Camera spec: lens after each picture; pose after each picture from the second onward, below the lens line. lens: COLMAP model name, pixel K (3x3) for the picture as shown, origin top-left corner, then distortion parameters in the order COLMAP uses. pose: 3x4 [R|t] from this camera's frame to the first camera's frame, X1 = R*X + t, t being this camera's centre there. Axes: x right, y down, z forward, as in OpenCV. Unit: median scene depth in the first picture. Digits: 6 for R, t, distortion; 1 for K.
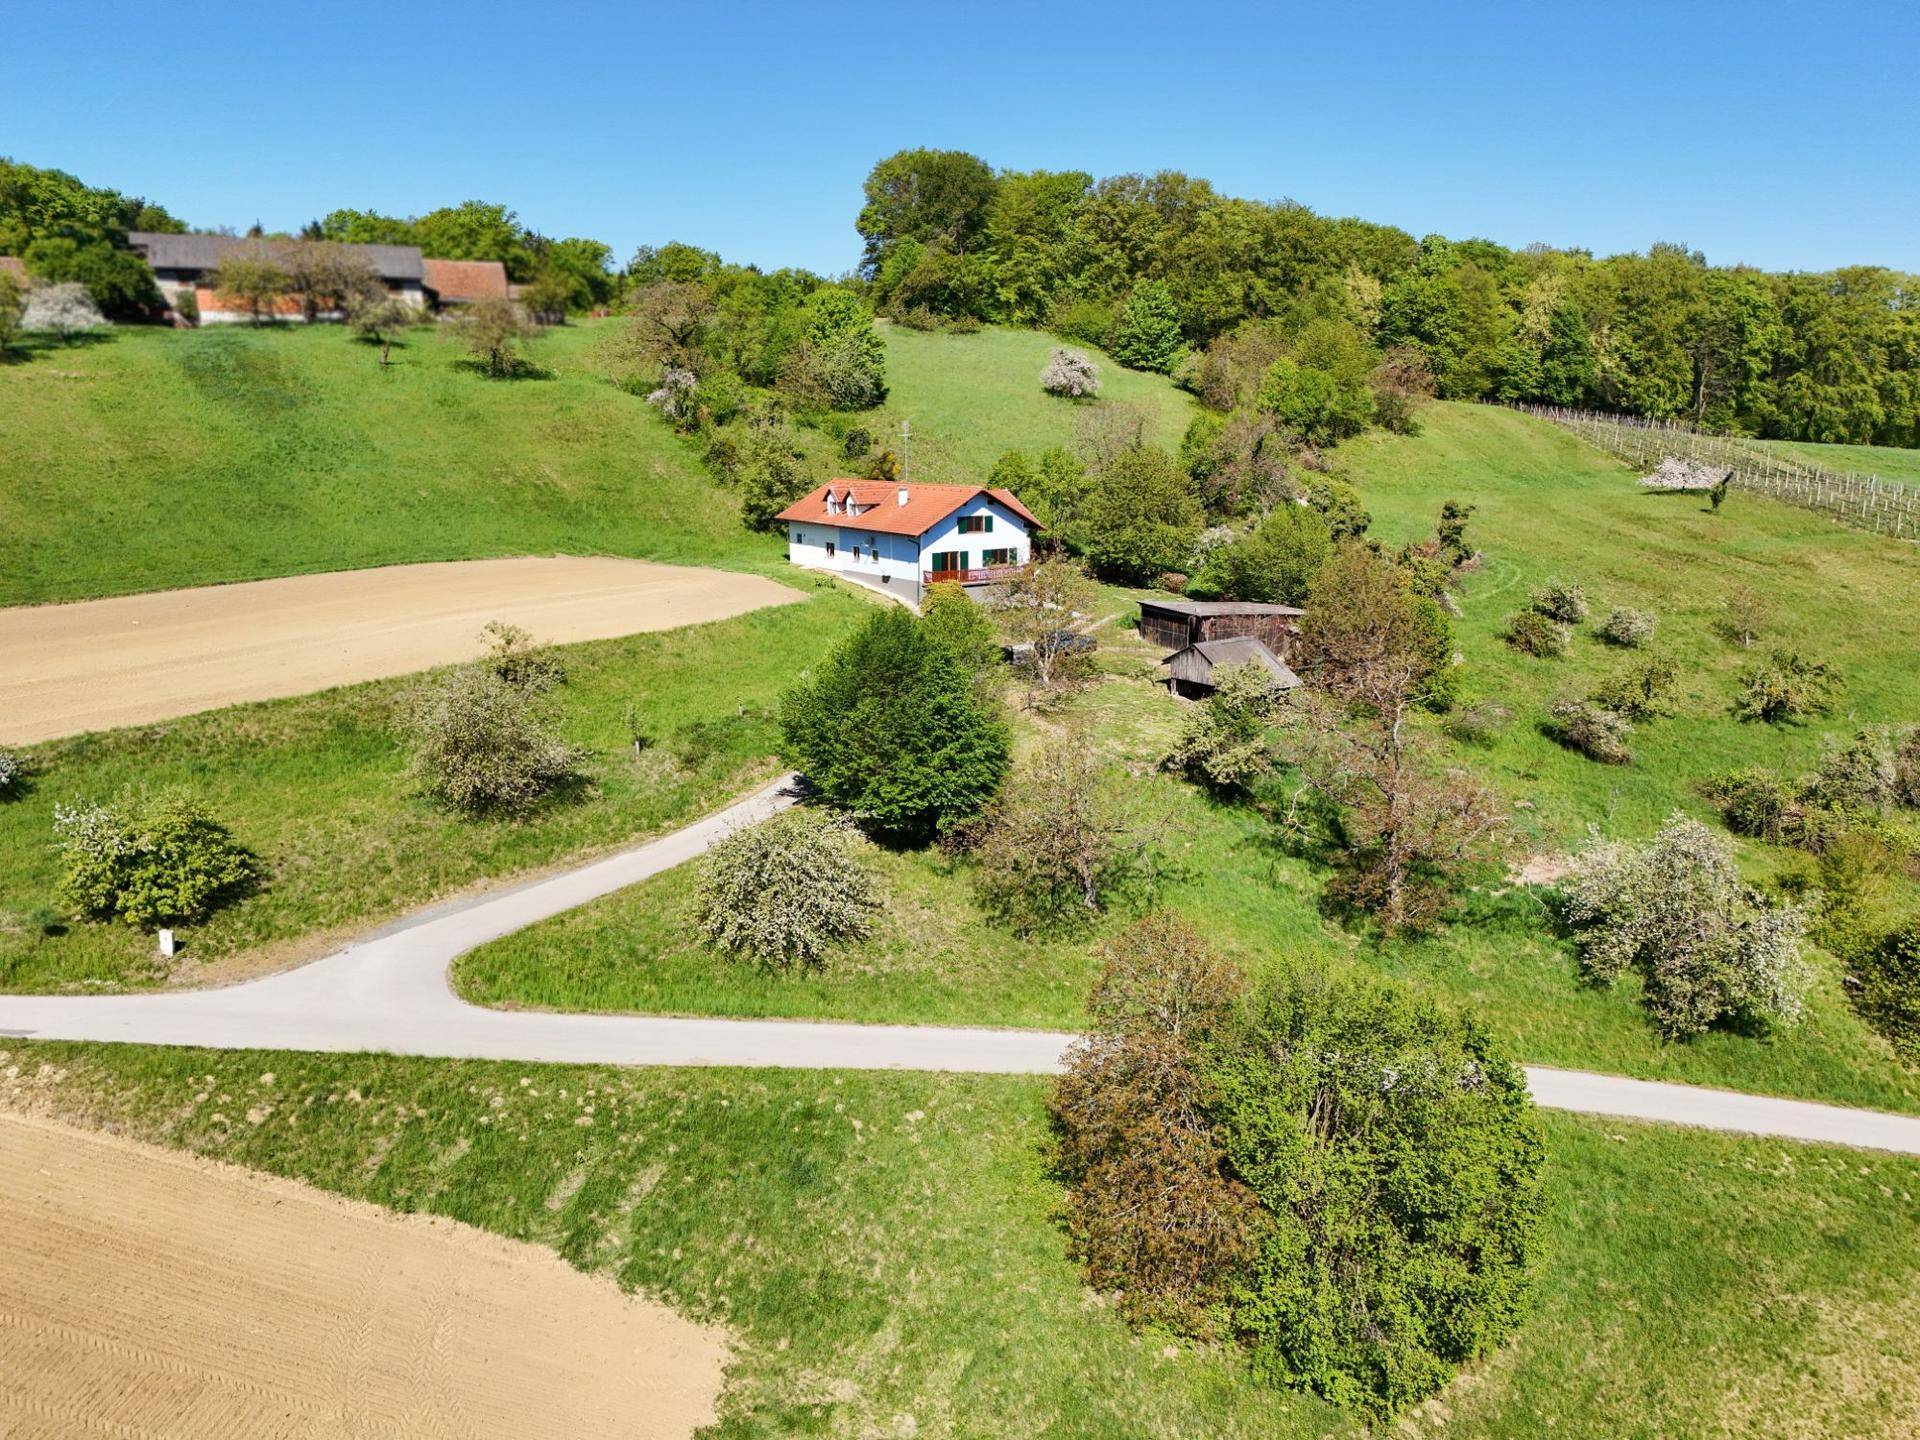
lens RADIAL K [[1418.8, 0, 951.0], [0, 1418.8, 724.7], [0, 0, 1]] dist [0.096246, -0.084095]
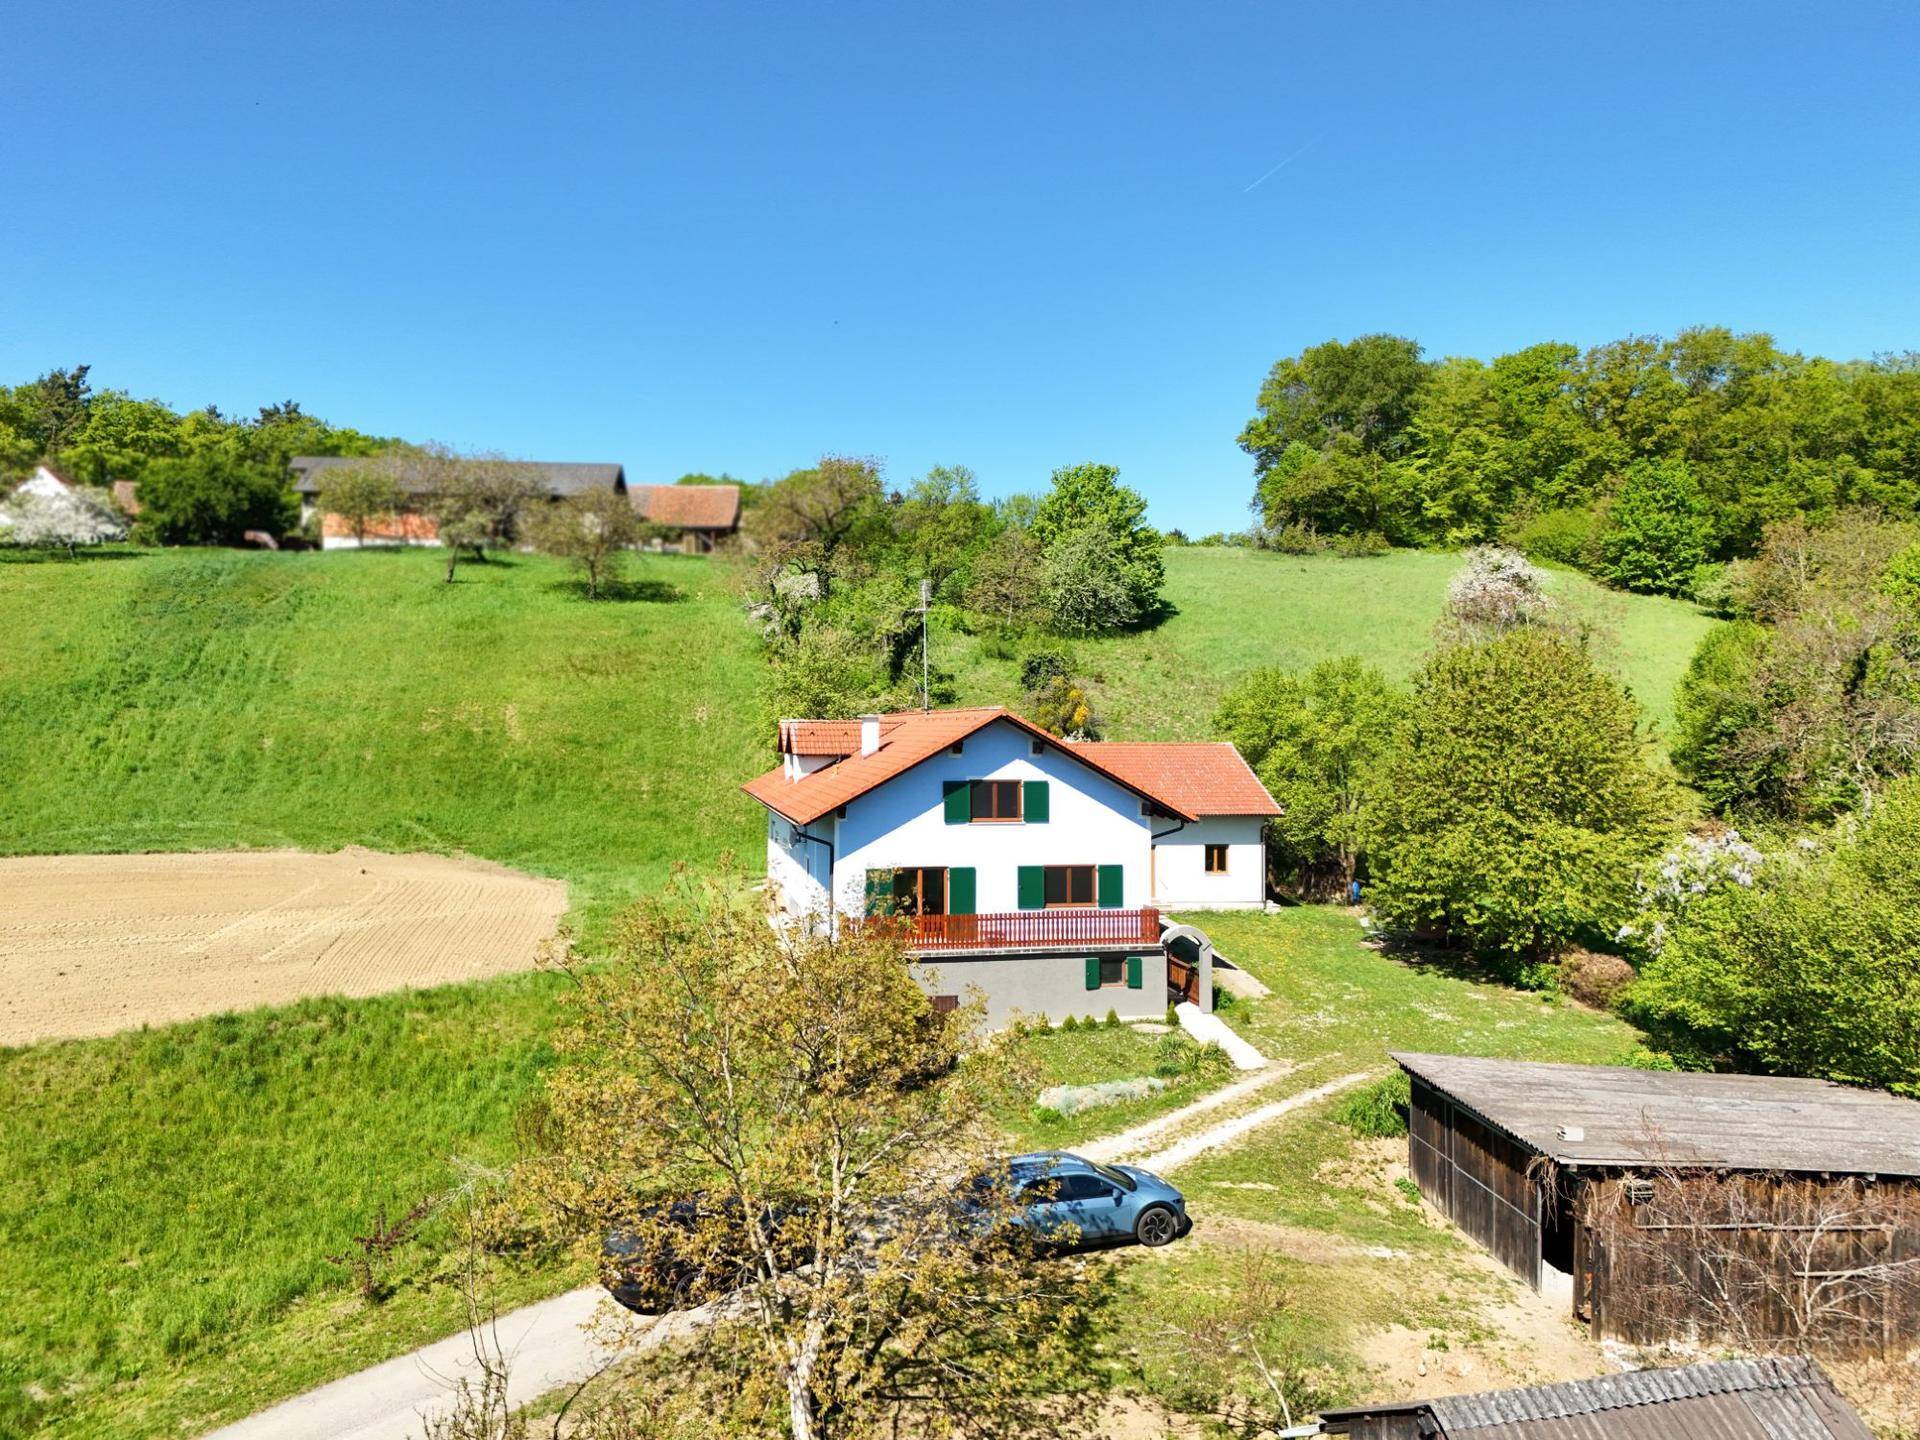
lens RADIAL K [[1418.8, 0, 951.0], [0, 1418.8, 724.7], [0, 0, 1]] dist [0.096246, -0.084095]
pose [[0.934000, 0.006690, -0.357211, 0.076689], [-0.082132, 0.977068, -0.196452, -0.043932], [0.347705, 0.212825, 0.913130, 0.332956]]
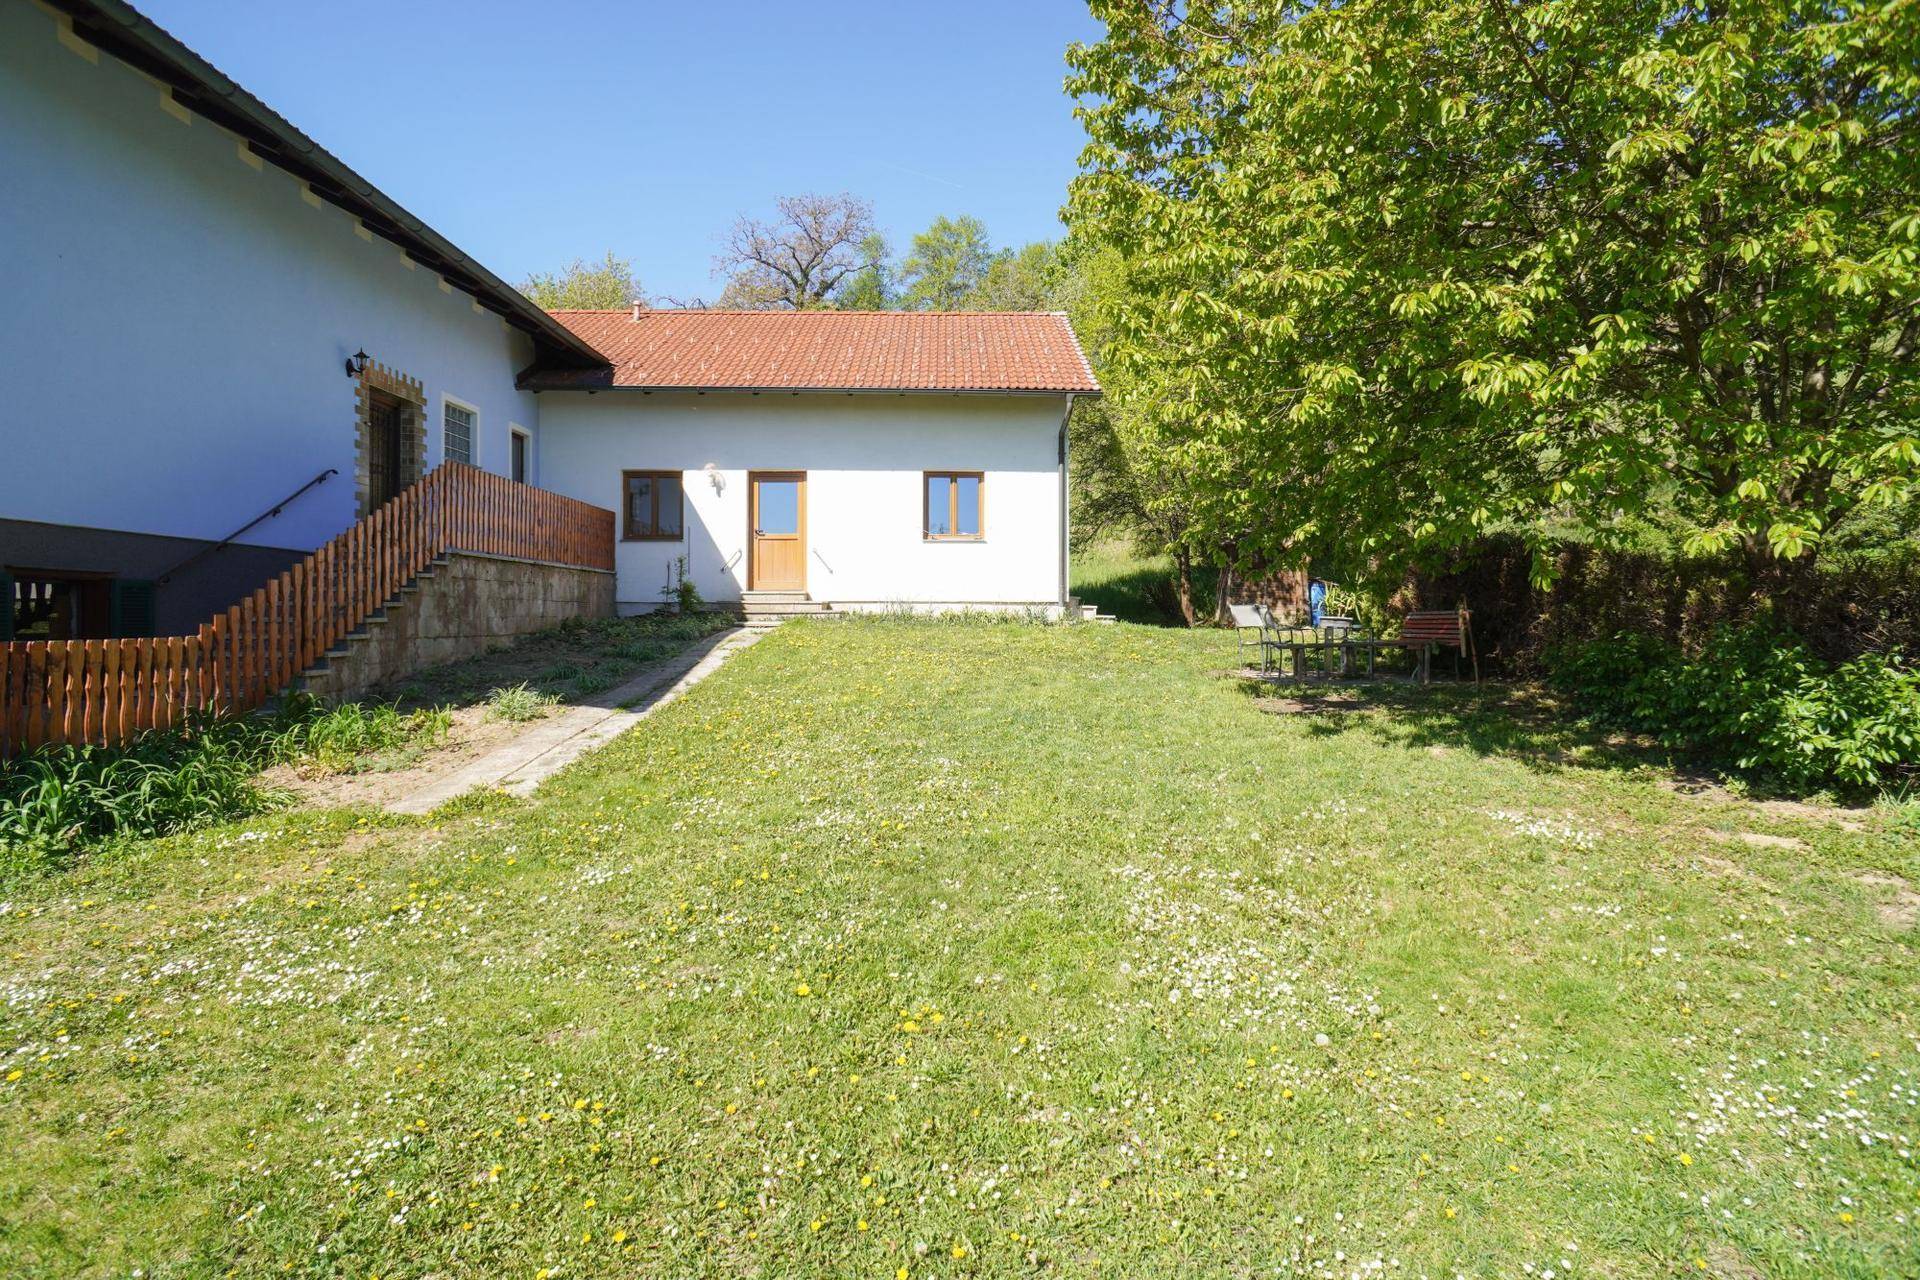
lens RADIAL K [[1008.9, 0, 976.6], [0, 1008.9, 635.9], [0, 0, 1]] dist [-0.082424, 0.052033]
pose [[0.837293, 0.005700, -0.546724, 0.075424], [-0.110796, 0.980968, -0.159455, -0.052759], [0.535410, 0.194086, 0.821990, 0.552505]]
